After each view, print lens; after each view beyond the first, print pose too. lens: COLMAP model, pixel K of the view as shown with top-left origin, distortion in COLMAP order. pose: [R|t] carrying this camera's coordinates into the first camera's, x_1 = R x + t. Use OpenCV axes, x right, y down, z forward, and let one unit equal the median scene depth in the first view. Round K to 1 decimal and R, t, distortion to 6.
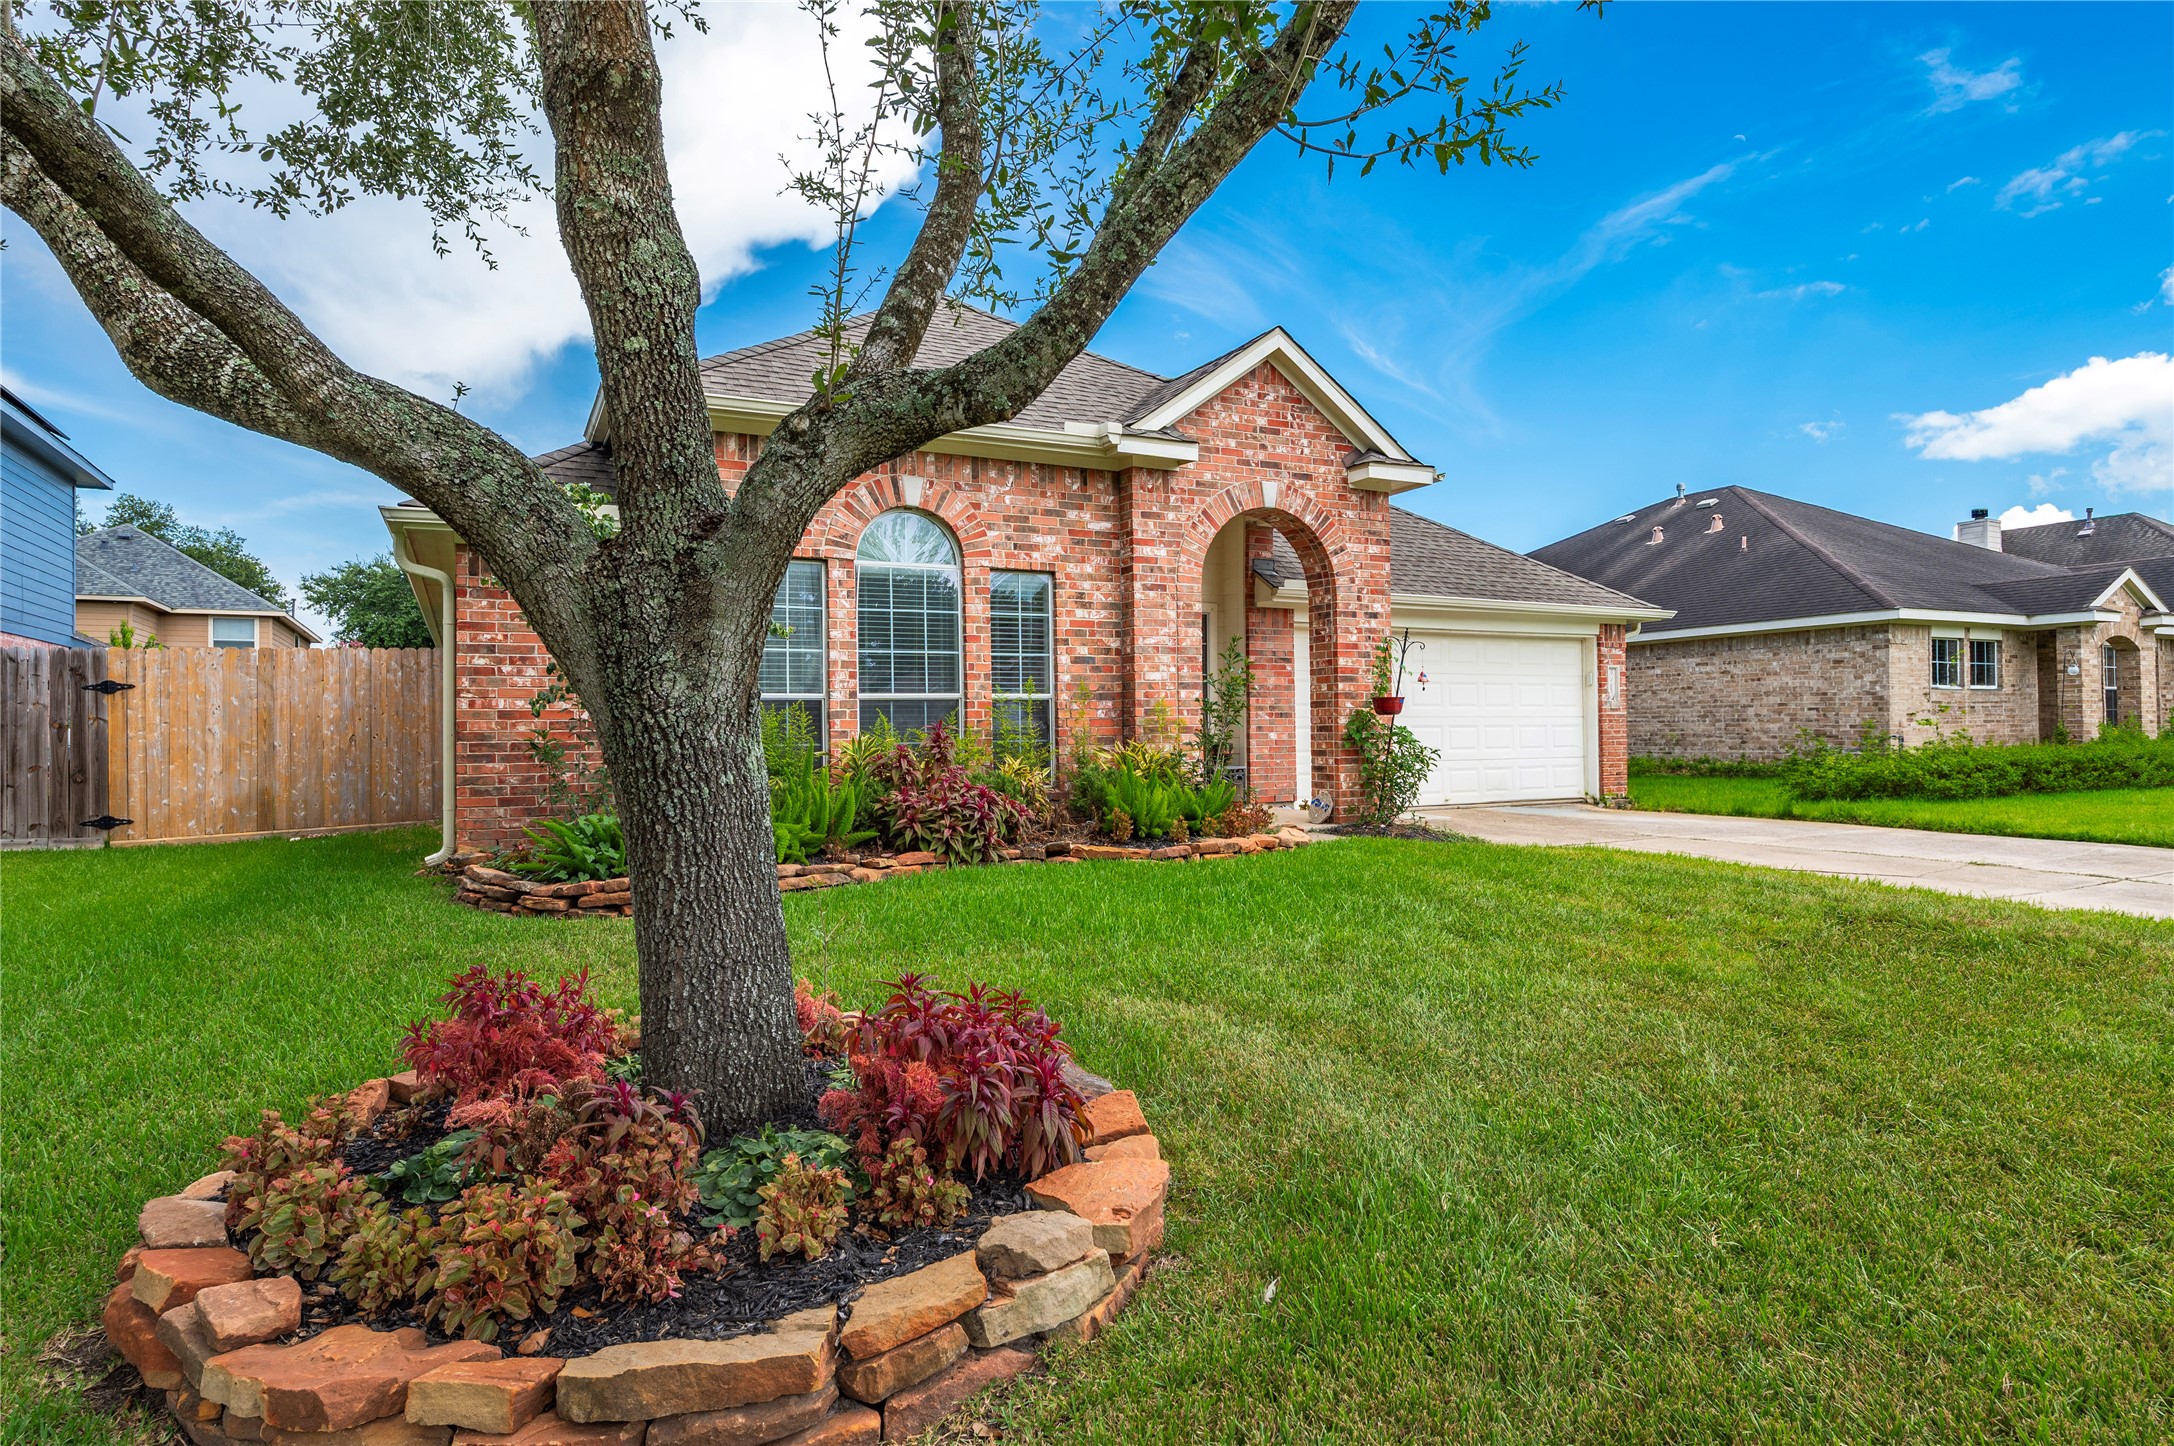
lens RADIAL K [[1227.5, 0, 1086.5], [0, 1227.5, 724.9], [0, 0, 1]] dist [0.001046, -0.000007]
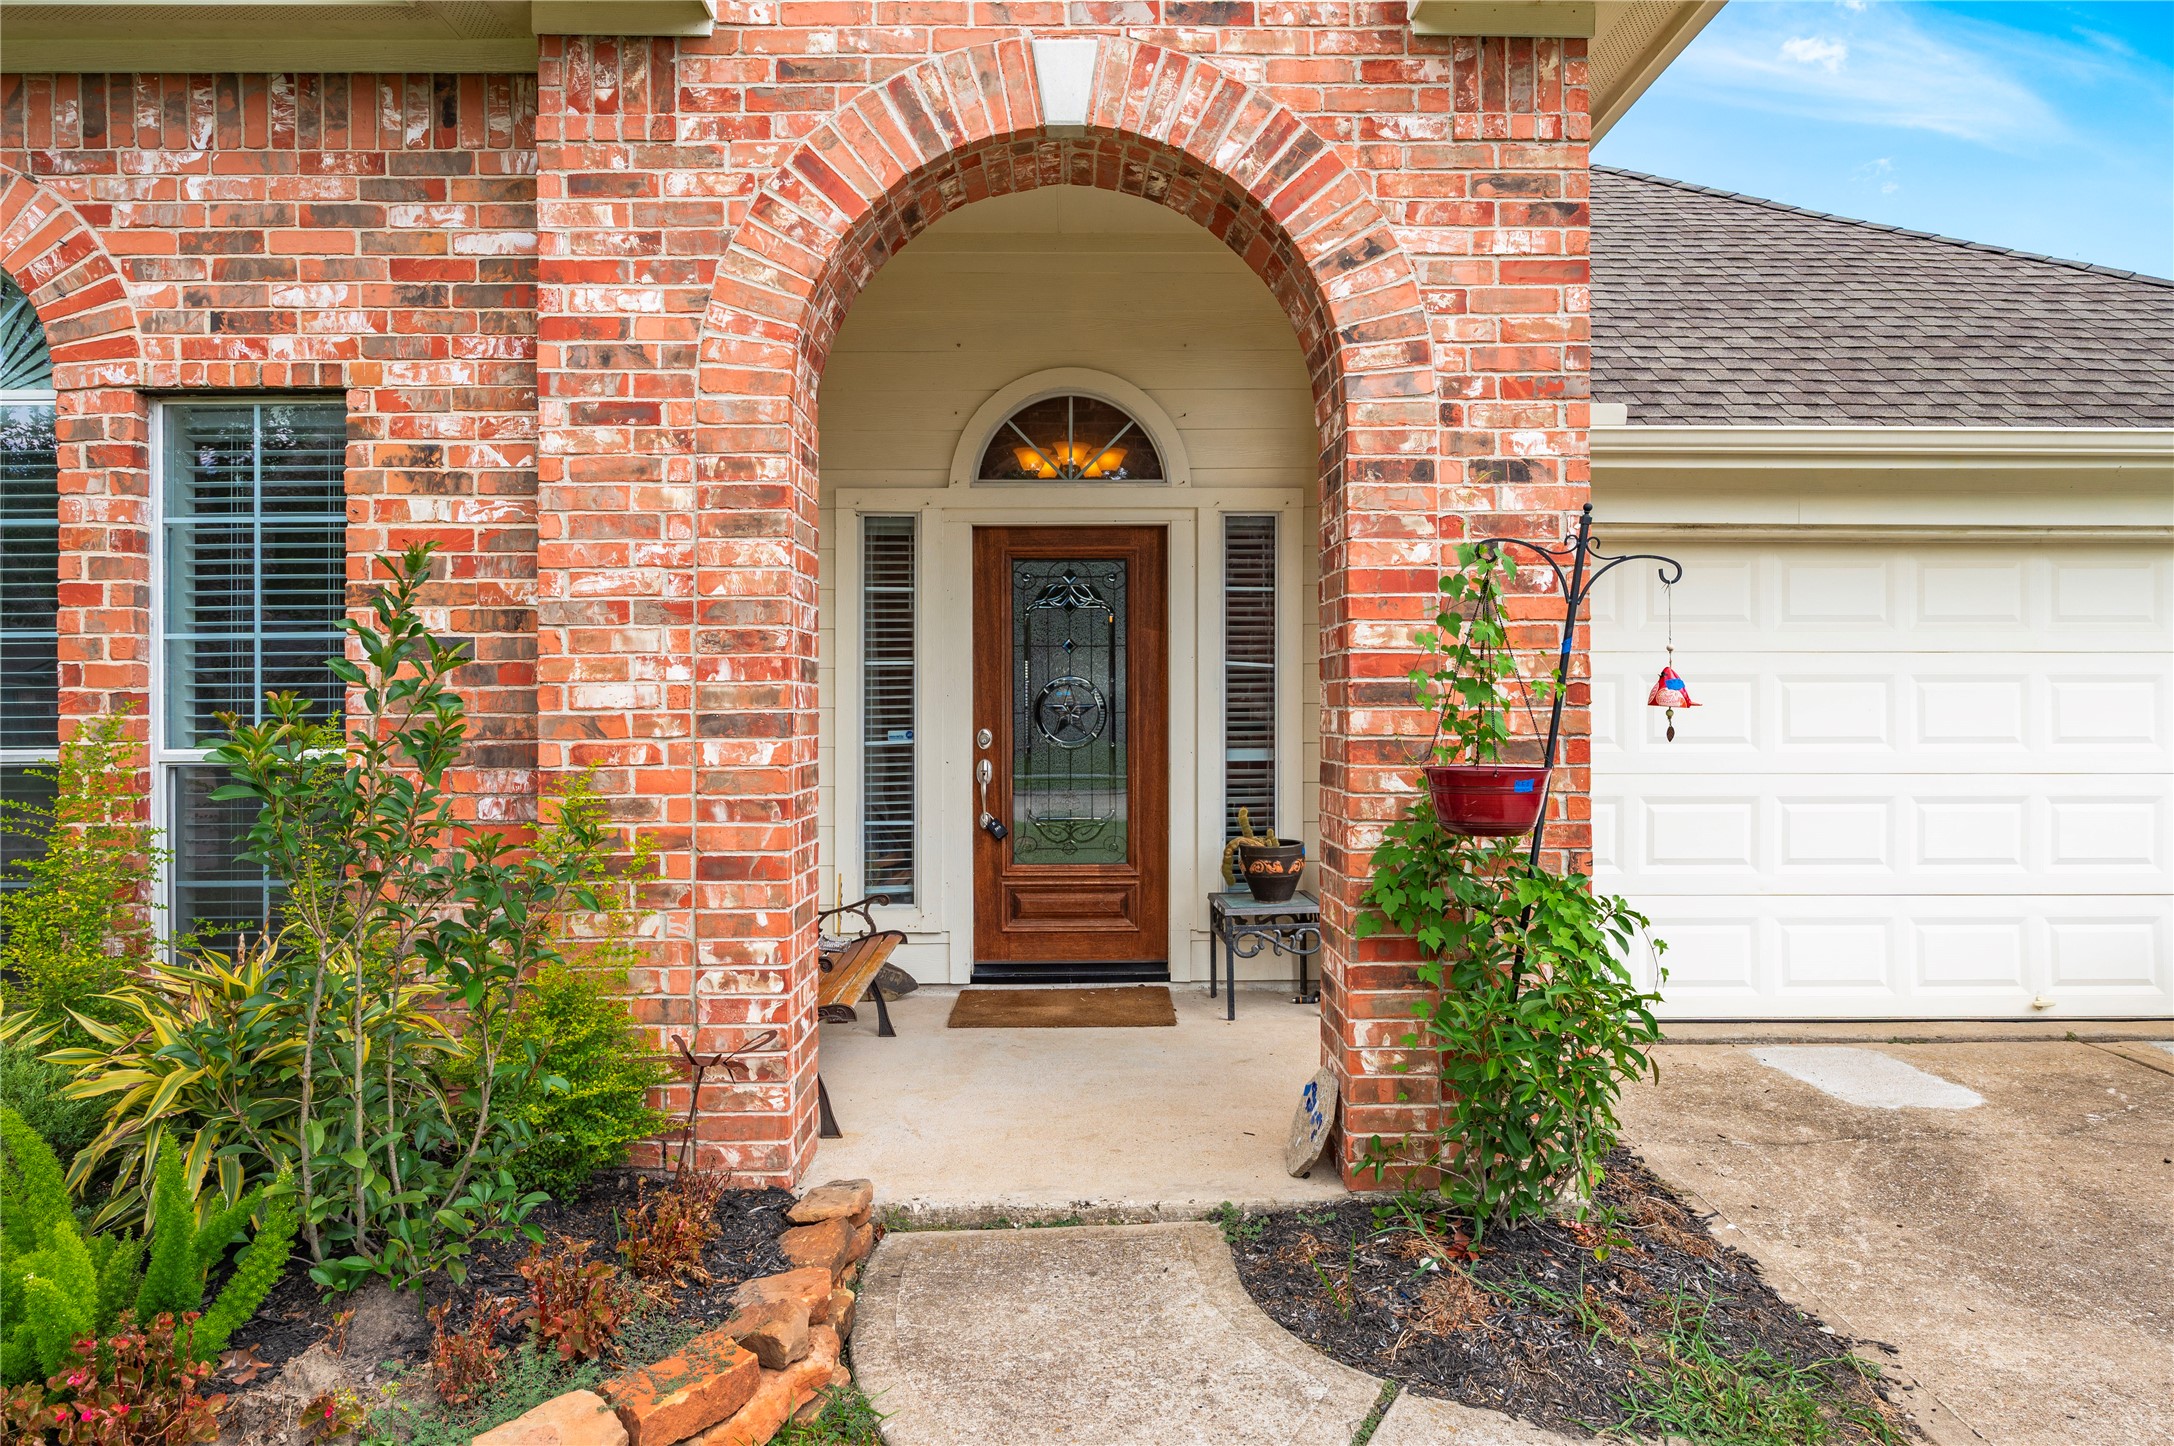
lens RADIAL K [[1411.1, 0, 1088.4], [0, 1411.1, 718.1], [0, 0, 1]] dist [-0.002766, -0.003611]
pose [[0.891605, 0.008158, -0.452740, 0.326801], [-0.003564, 0.999933, 0.011001, -0.038294], [0.452800, -0.008195, 0.891575, 0.729897]]
